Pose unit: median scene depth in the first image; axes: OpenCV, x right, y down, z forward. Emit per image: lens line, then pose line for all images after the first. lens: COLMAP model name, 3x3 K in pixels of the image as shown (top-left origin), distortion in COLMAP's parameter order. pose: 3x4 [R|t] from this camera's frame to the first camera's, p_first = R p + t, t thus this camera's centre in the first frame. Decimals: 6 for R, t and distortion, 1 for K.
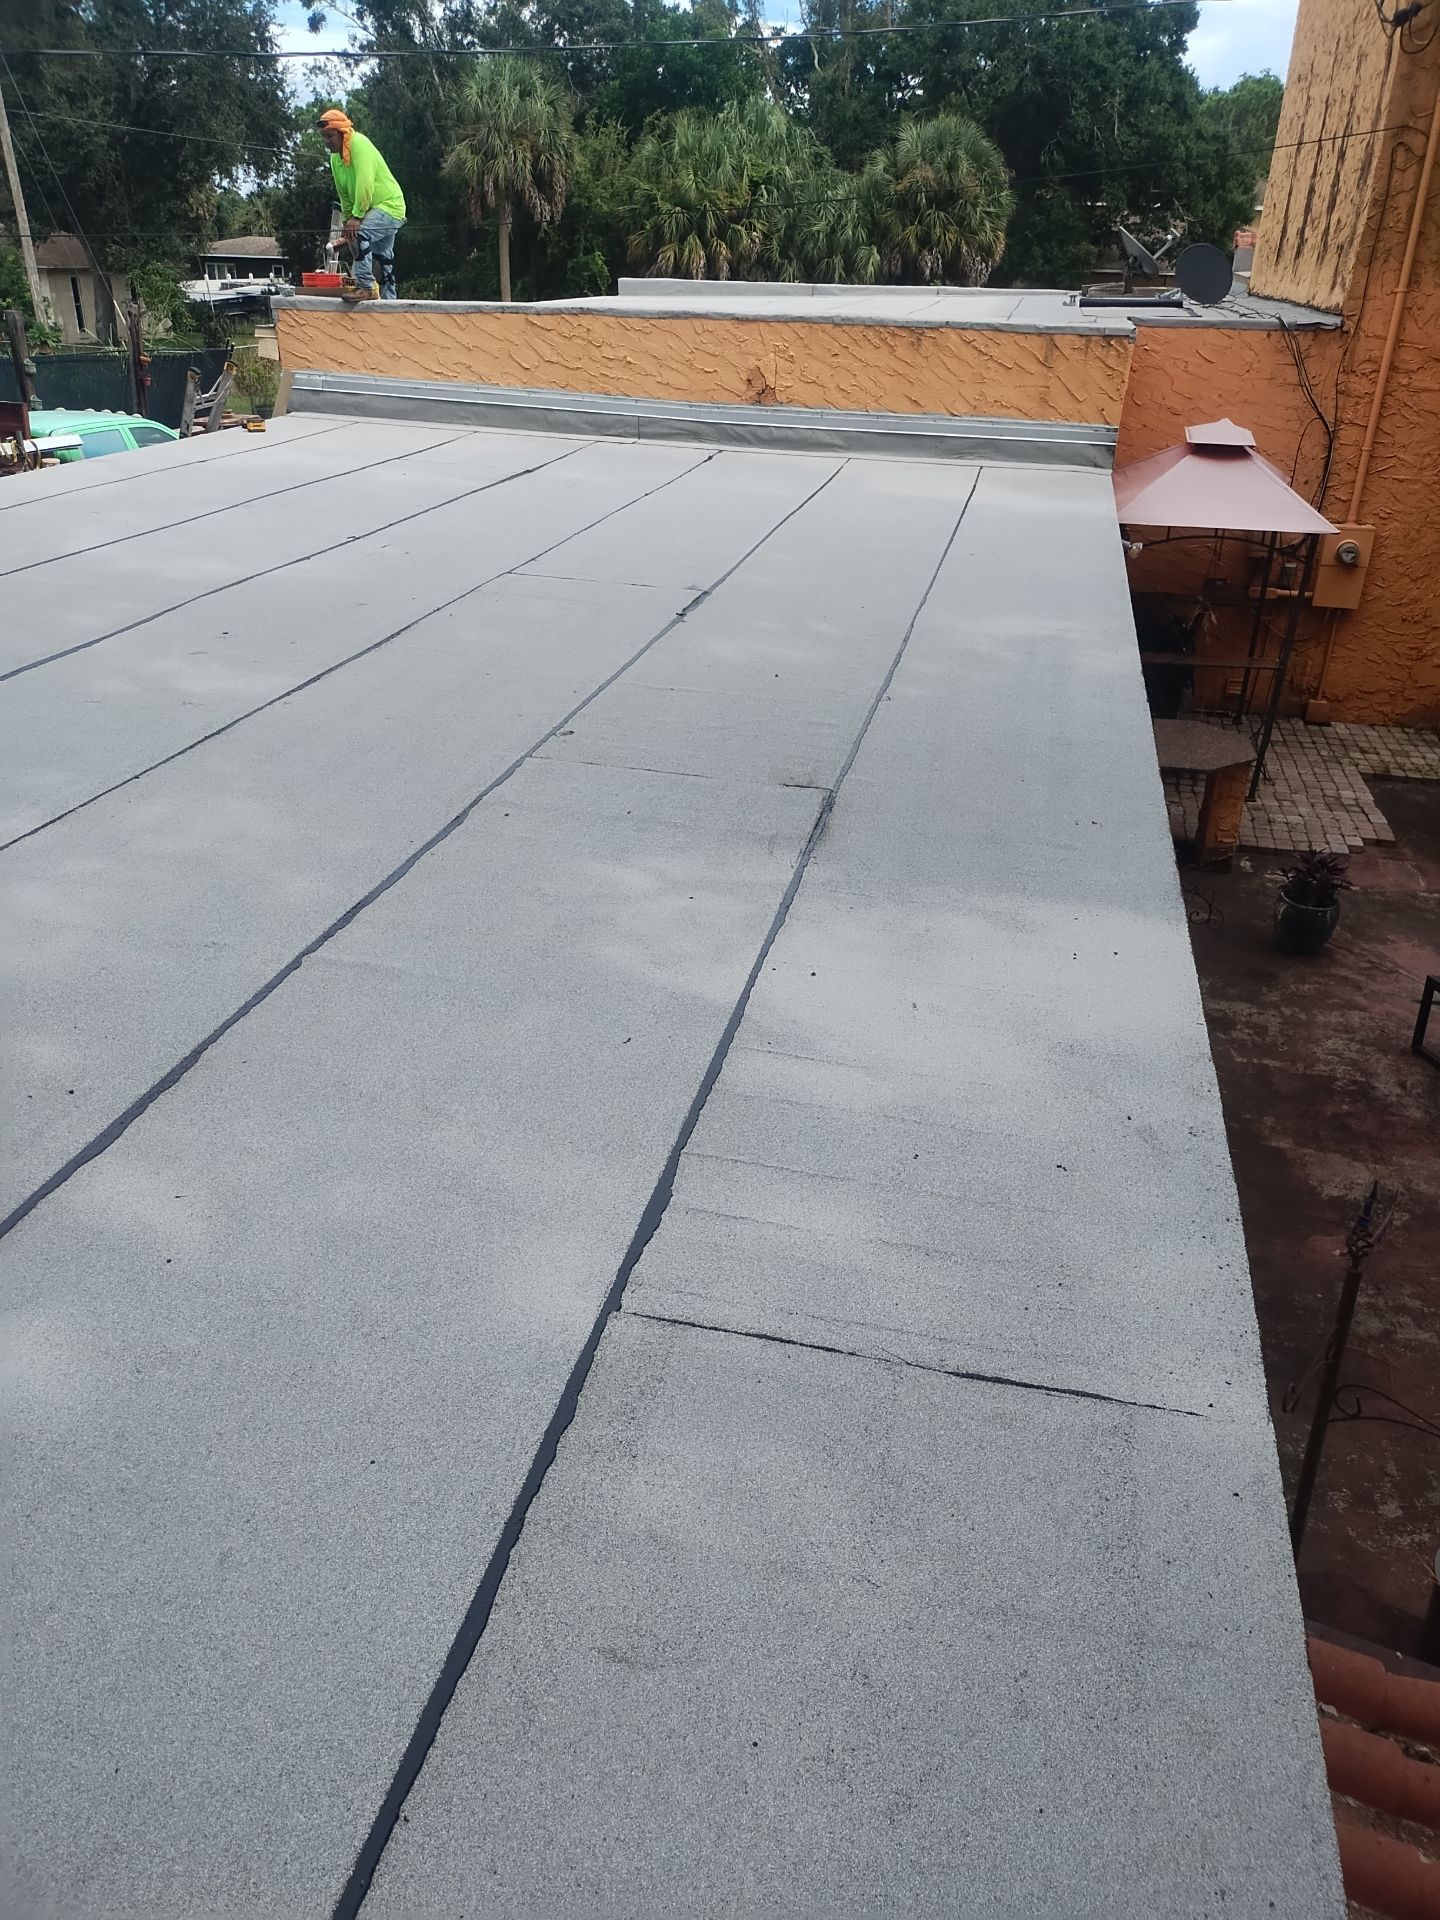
lens RADIAL K [[1441.4, 0, 720.0], [0, 1441.4, 960.0], [0, 0, 1]] dist [0.007905, -0.002767]
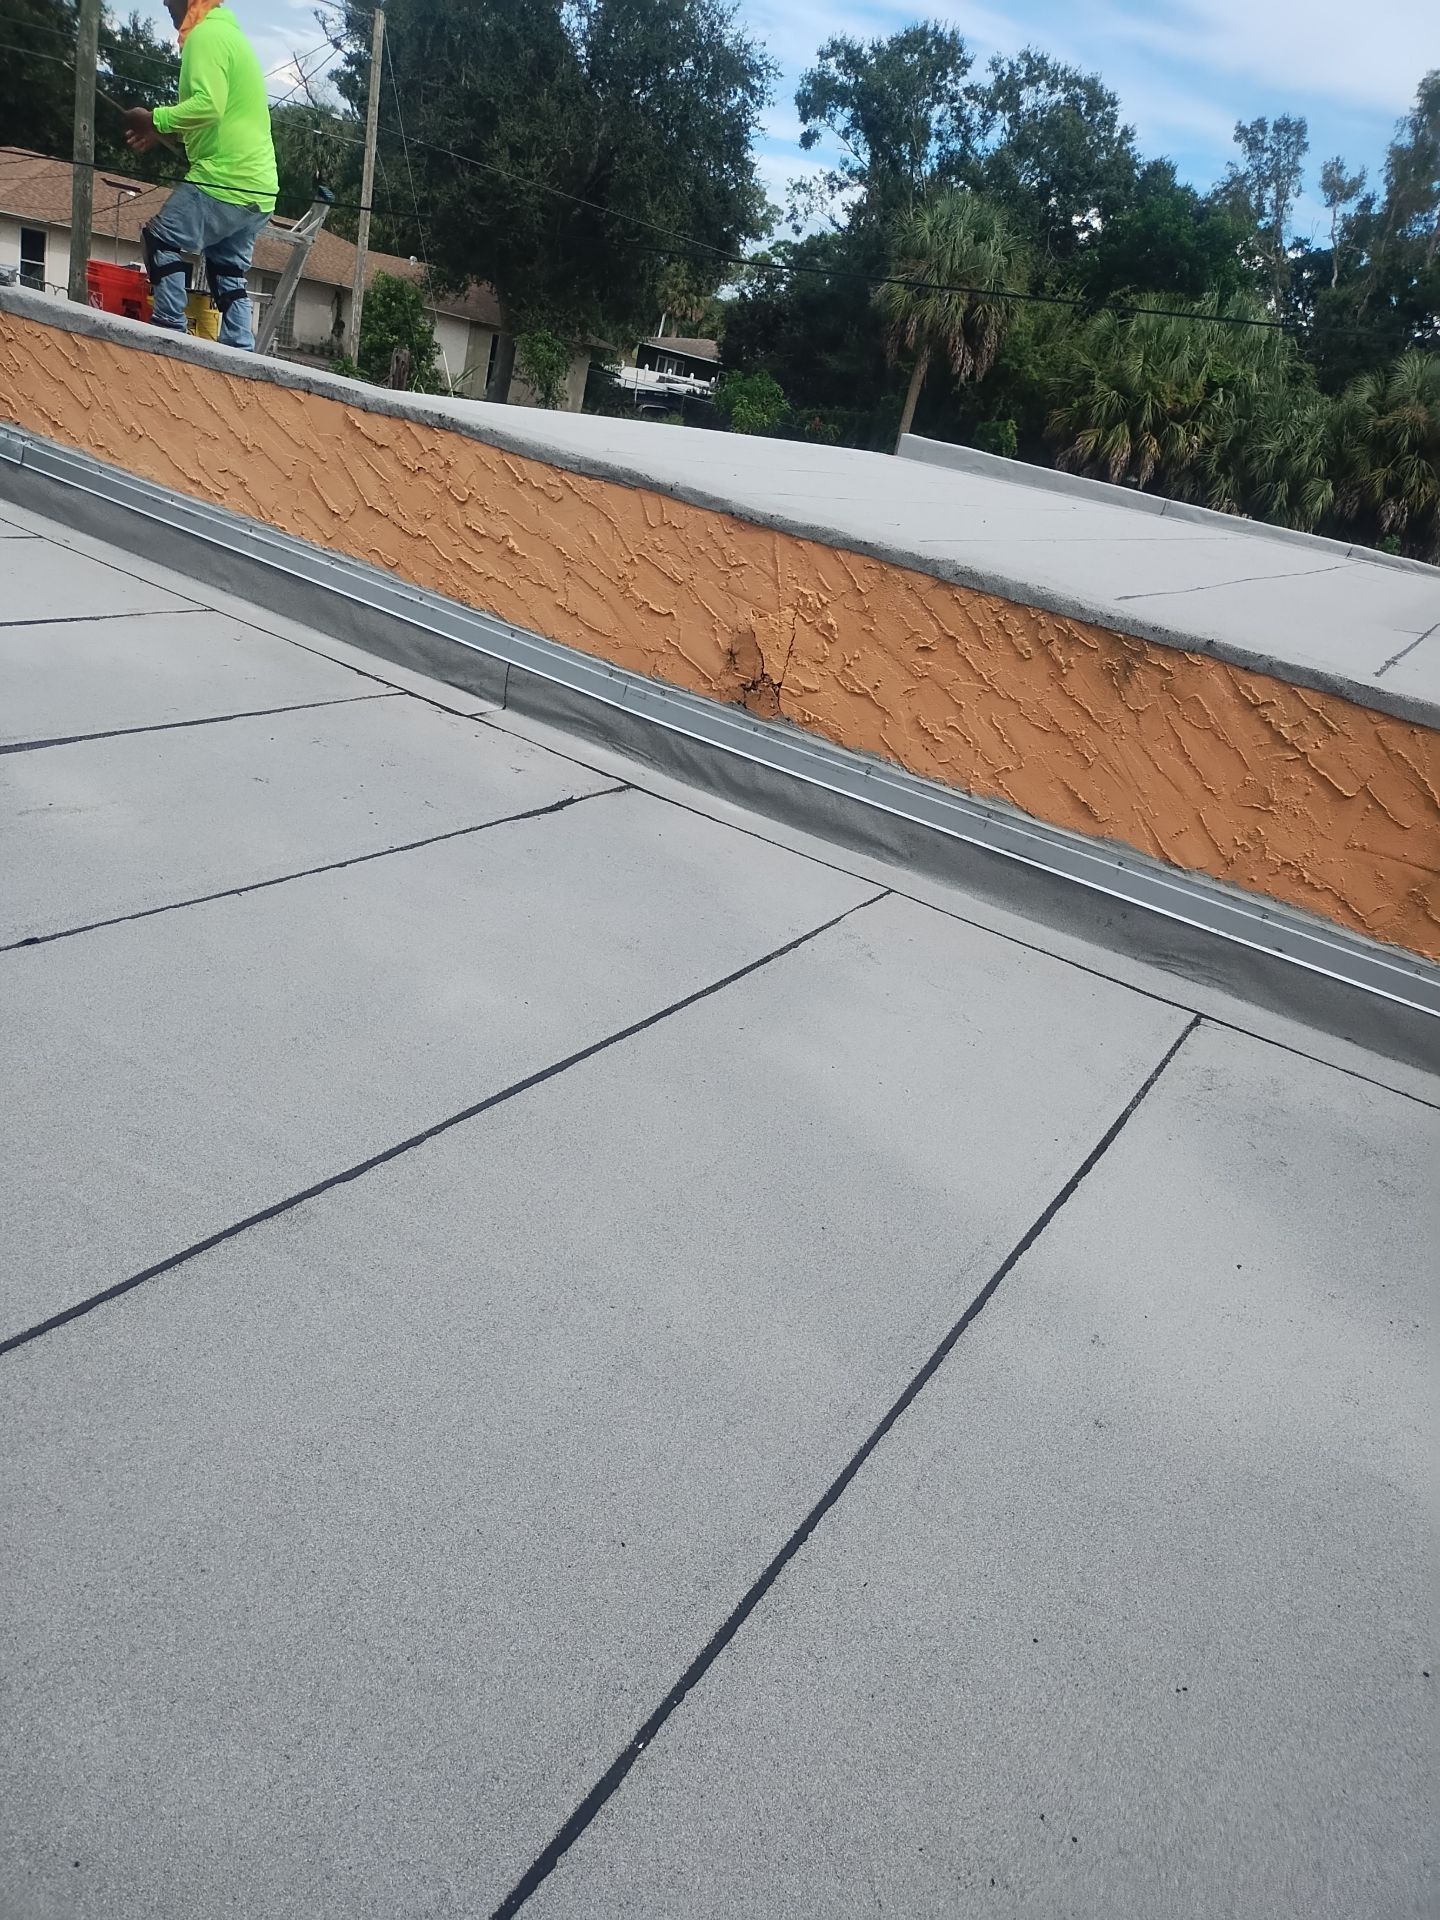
lens RADIAL K [[1422.5, 0, 731.1], [0, 1422.5, 969.2], [0, 0, 1]] dist [0.023228, -0.022184]
pose [[0.934907, 0.289070, -0.205880, 0.033263], [-0.305082, 0.951007, -0.050105, -0.070918], [0.181309, 0.109654, 0.977294, 0.144819]]
